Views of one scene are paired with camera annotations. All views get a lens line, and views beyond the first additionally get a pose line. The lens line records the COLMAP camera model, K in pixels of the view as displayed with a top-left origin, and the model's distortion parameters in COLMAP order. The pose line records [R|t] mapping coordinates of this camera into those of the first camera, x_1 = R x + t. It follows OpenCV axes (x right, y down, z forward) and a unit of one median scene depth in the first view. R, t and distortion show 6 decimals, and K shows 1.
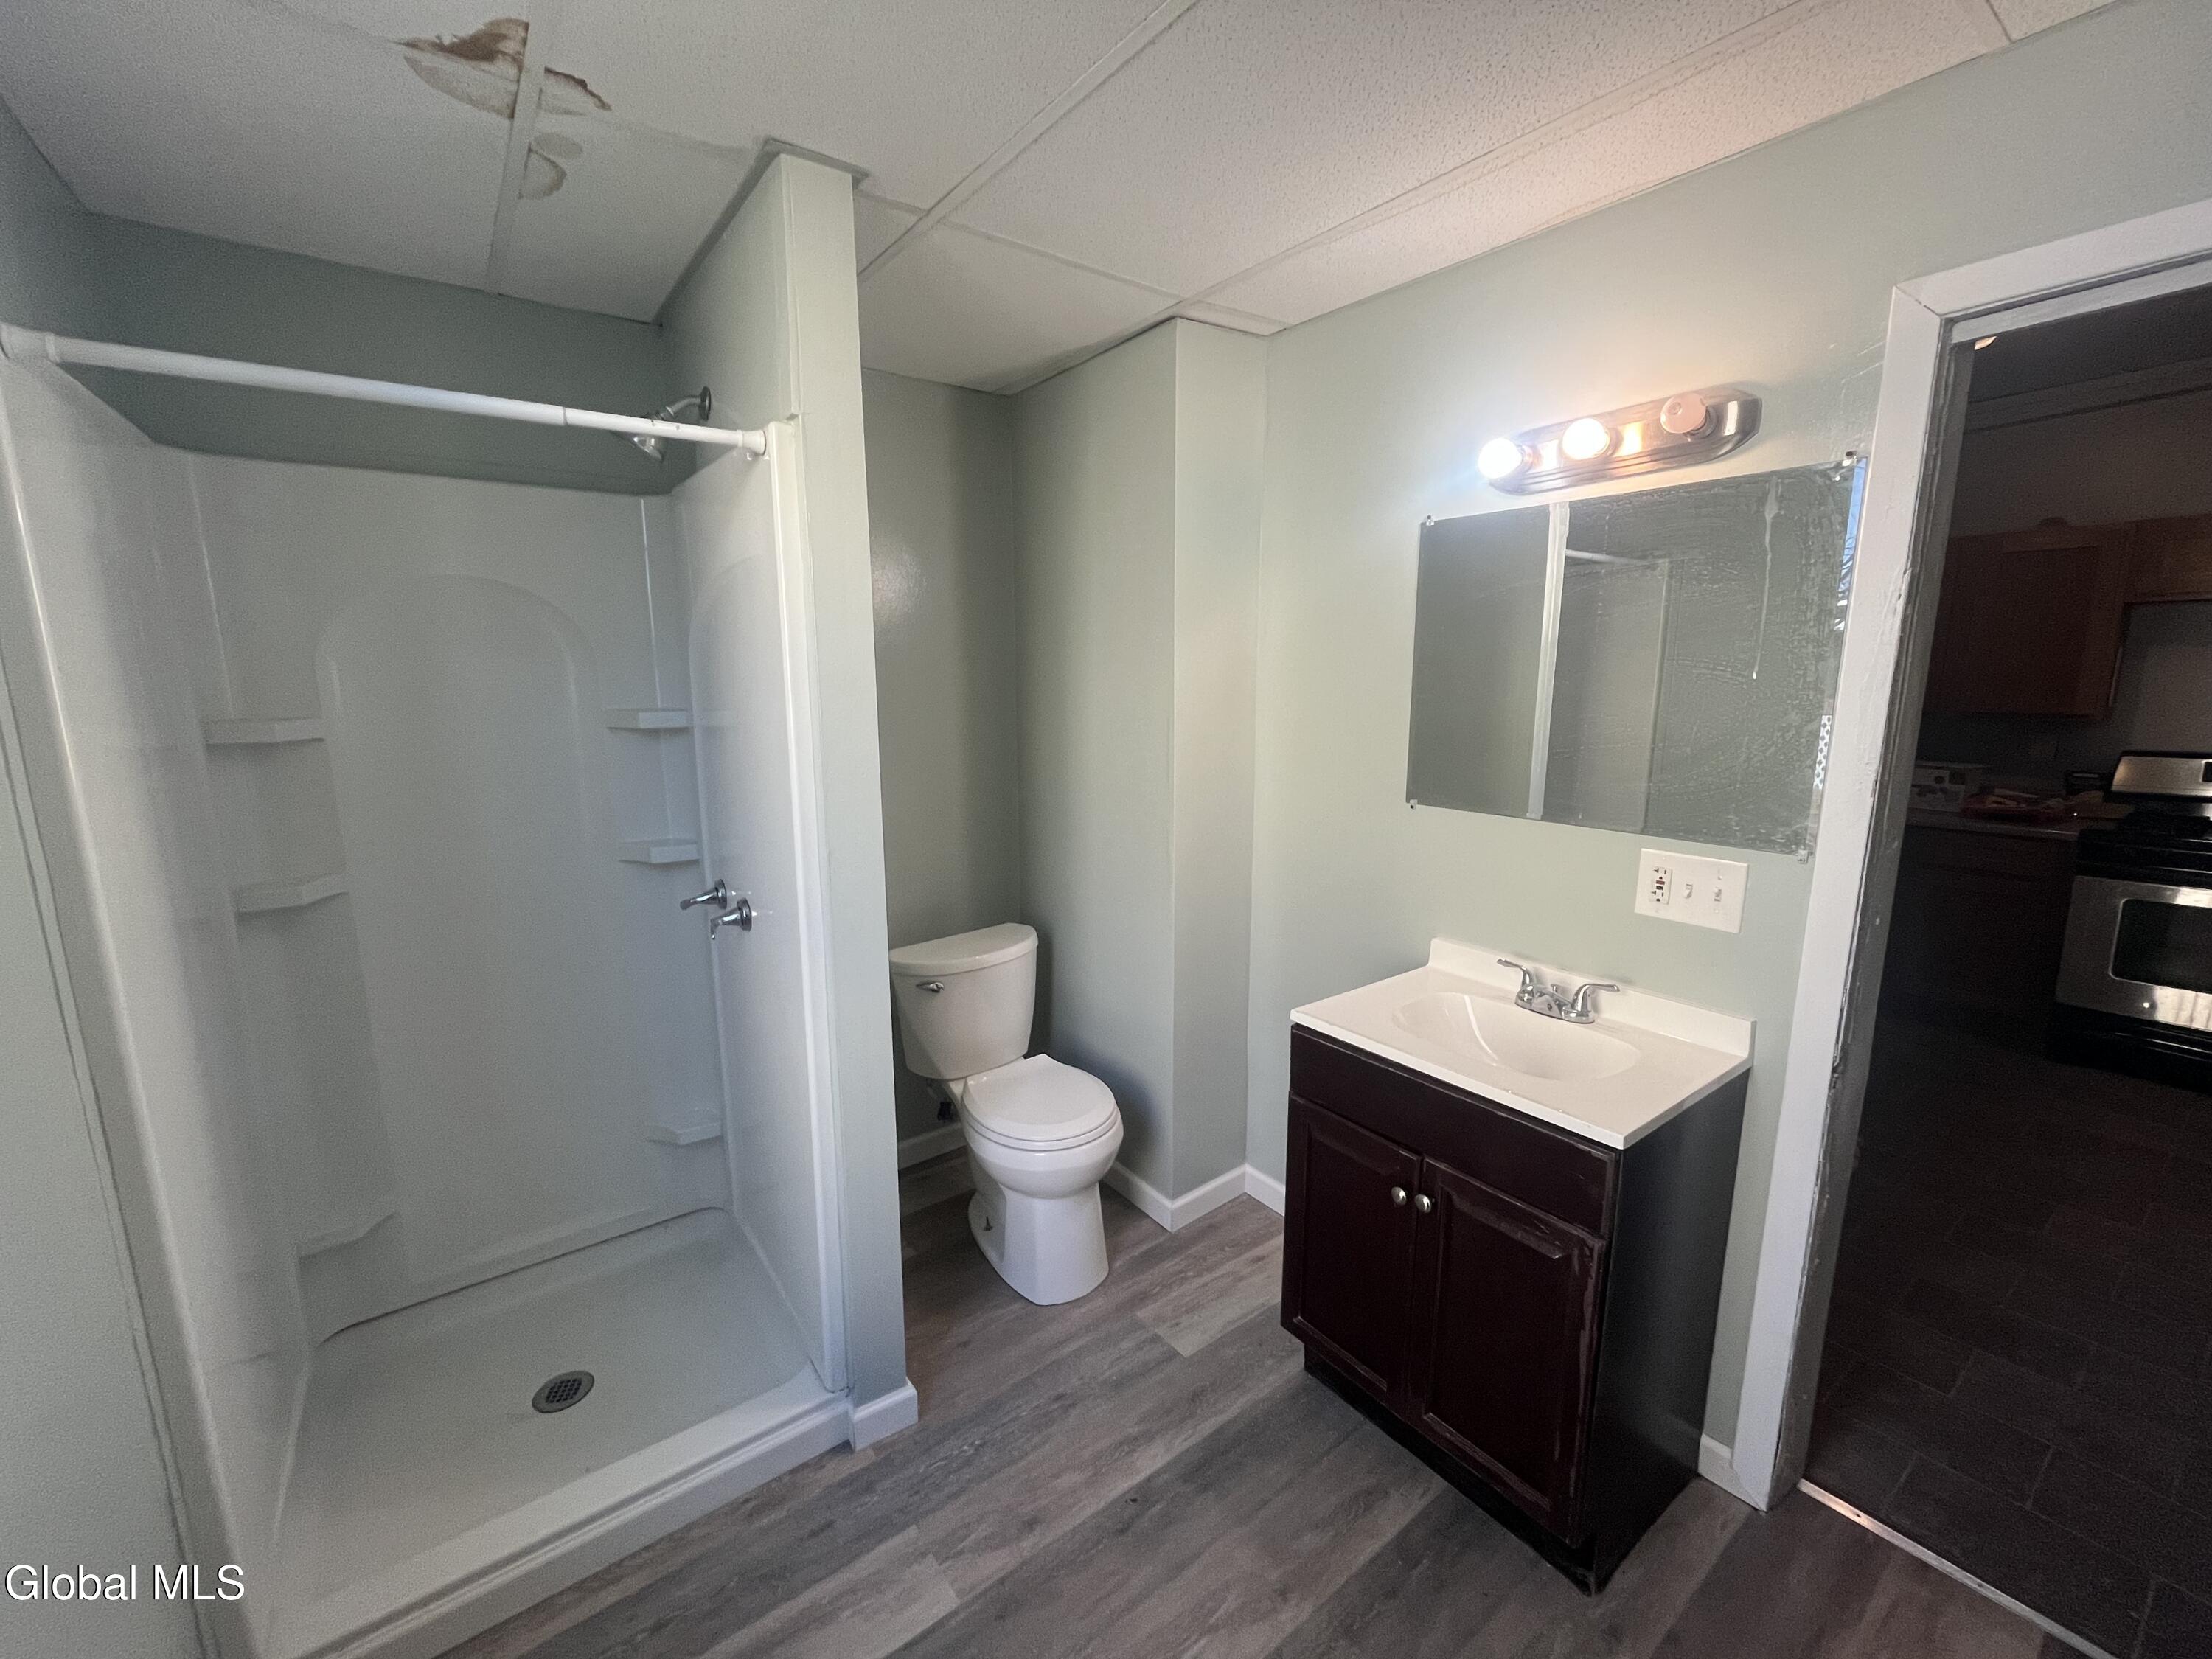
lens RADIAL K [[898.7, 0, 1108.3], [0, 898.7, 827.0], [0, 0, 1]] dist [-0.003732, -0.000544]
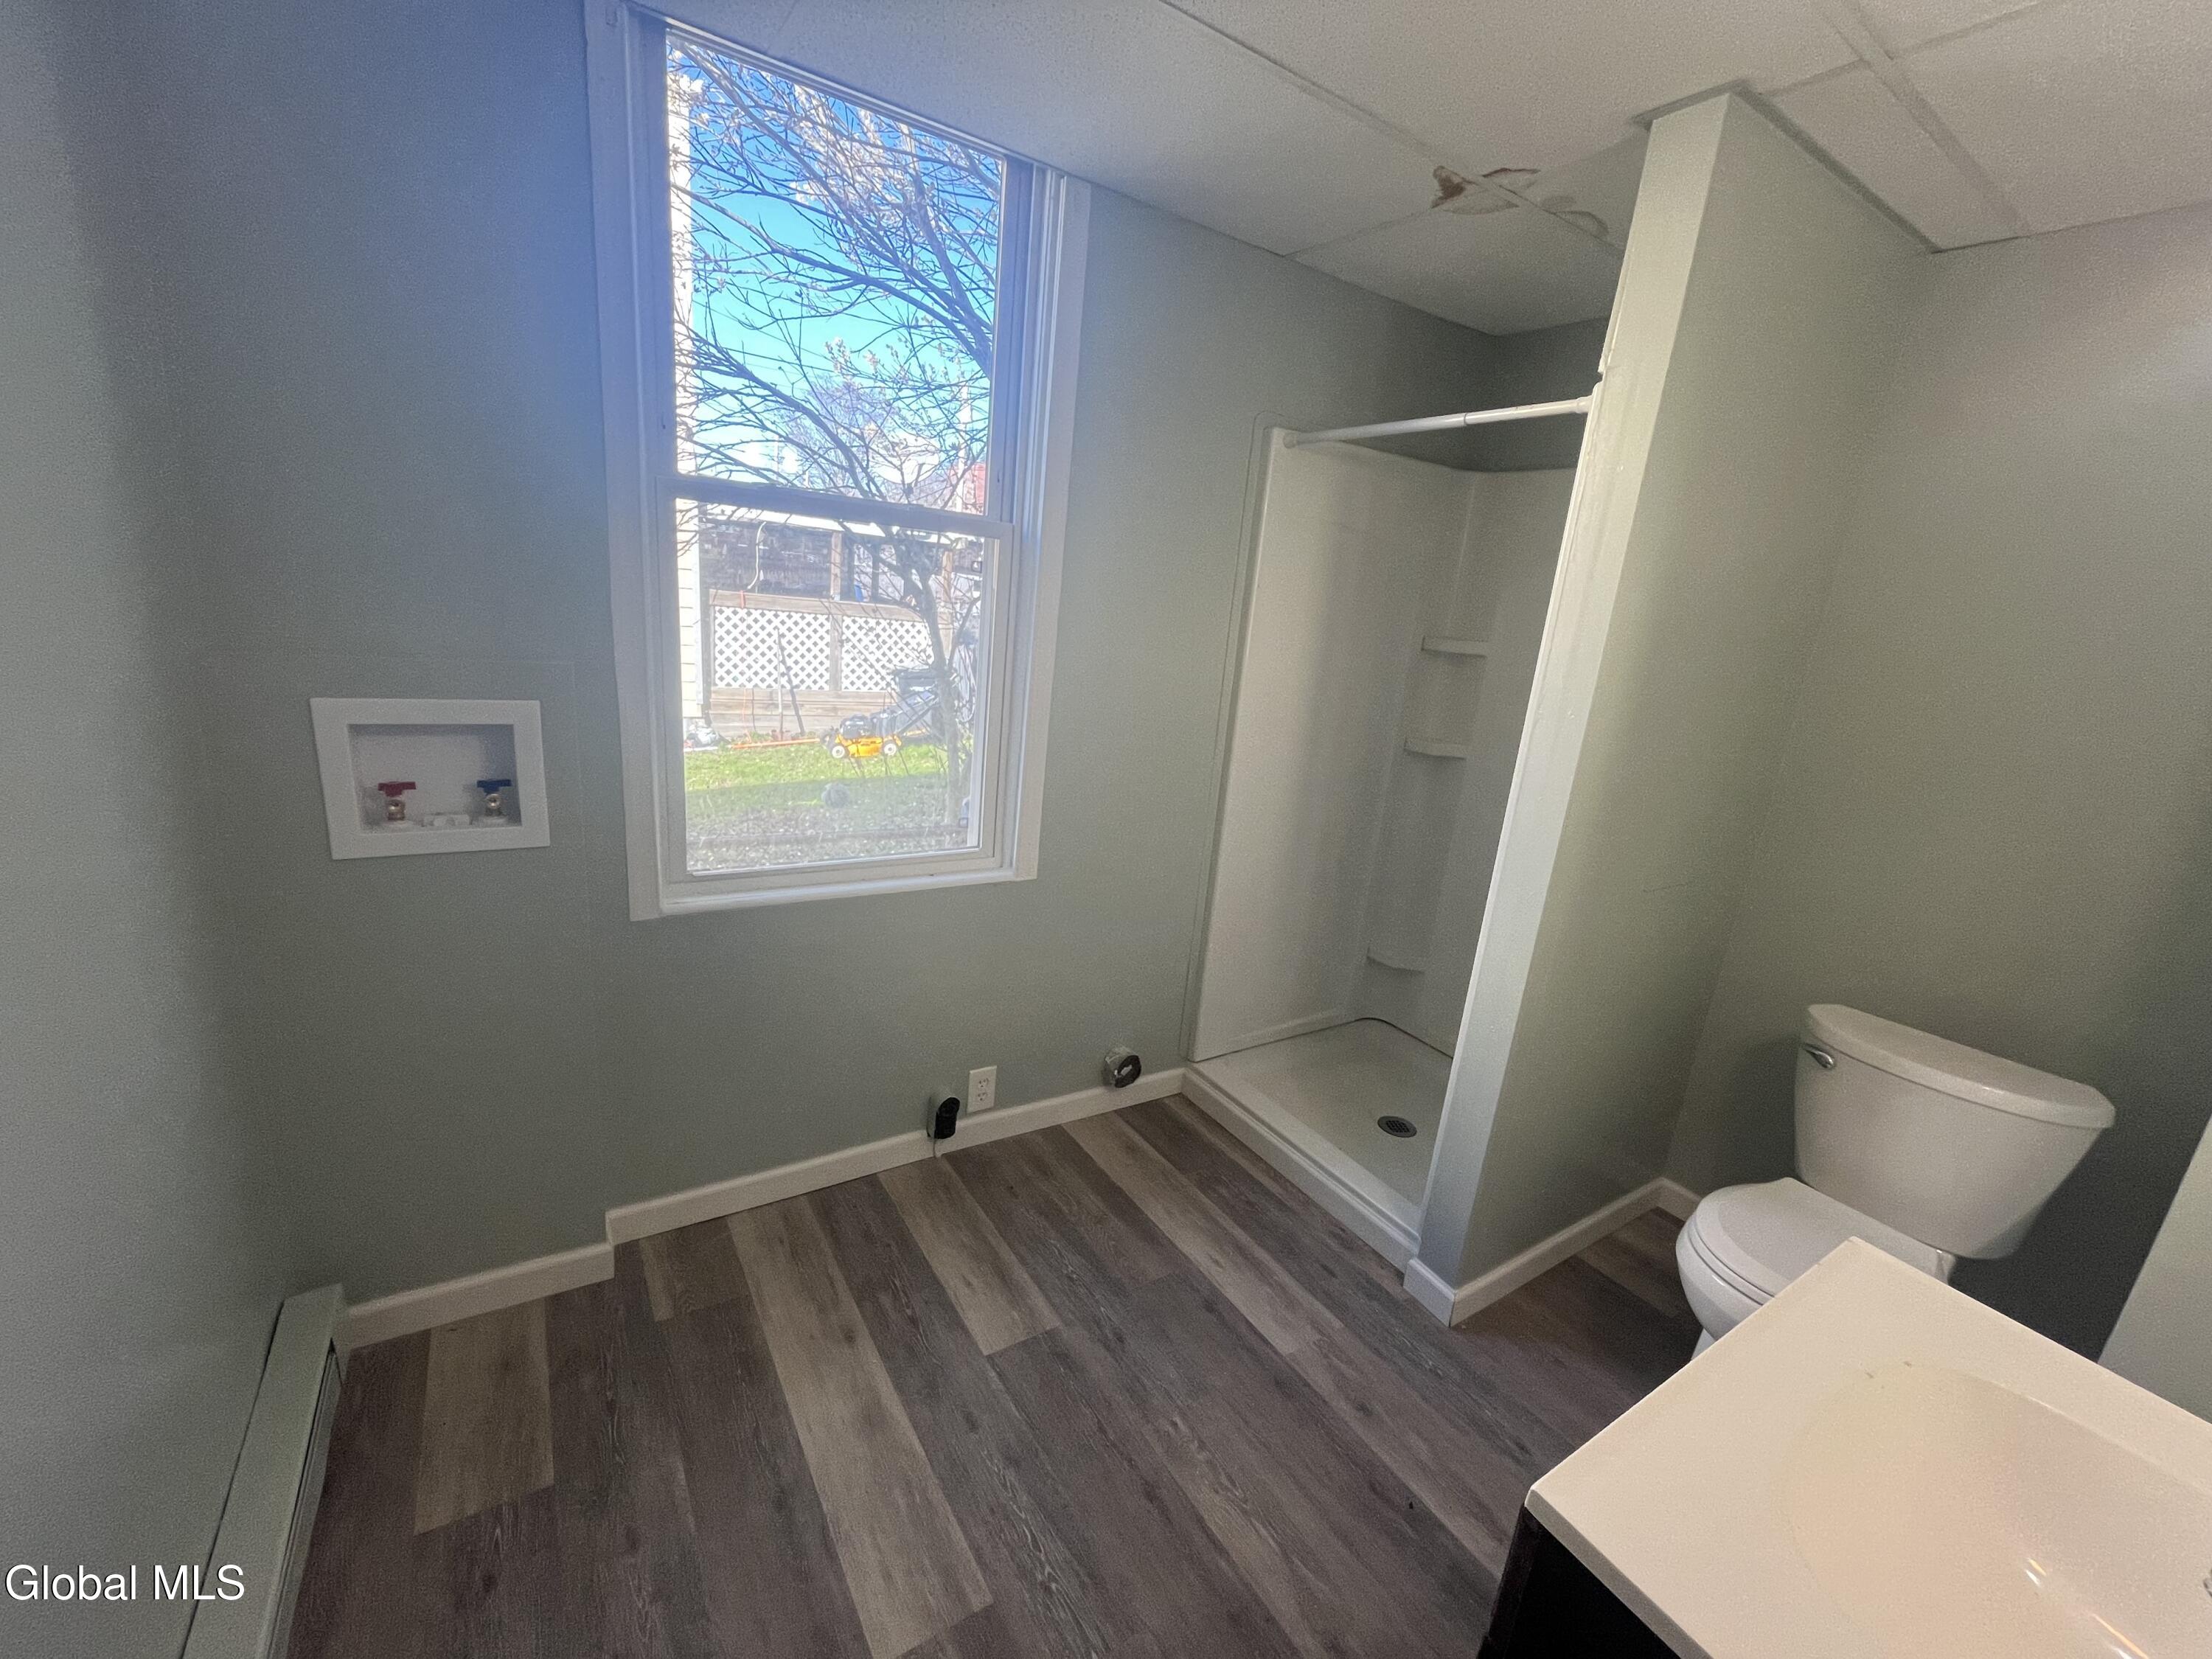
lens RADIAL K [[898.7, 0, 1108.3], [0, 898.7, 827.0], [0, 0, 1]] dist [-0.003732, -0.000544]
pose [[-0.064390, 0.260629, -0.963289, 0.784139], [-0.262421, 0.926897, 0.268324, -0.077680], [0.962803, 0.270064, 0.008711, 0.505909]]
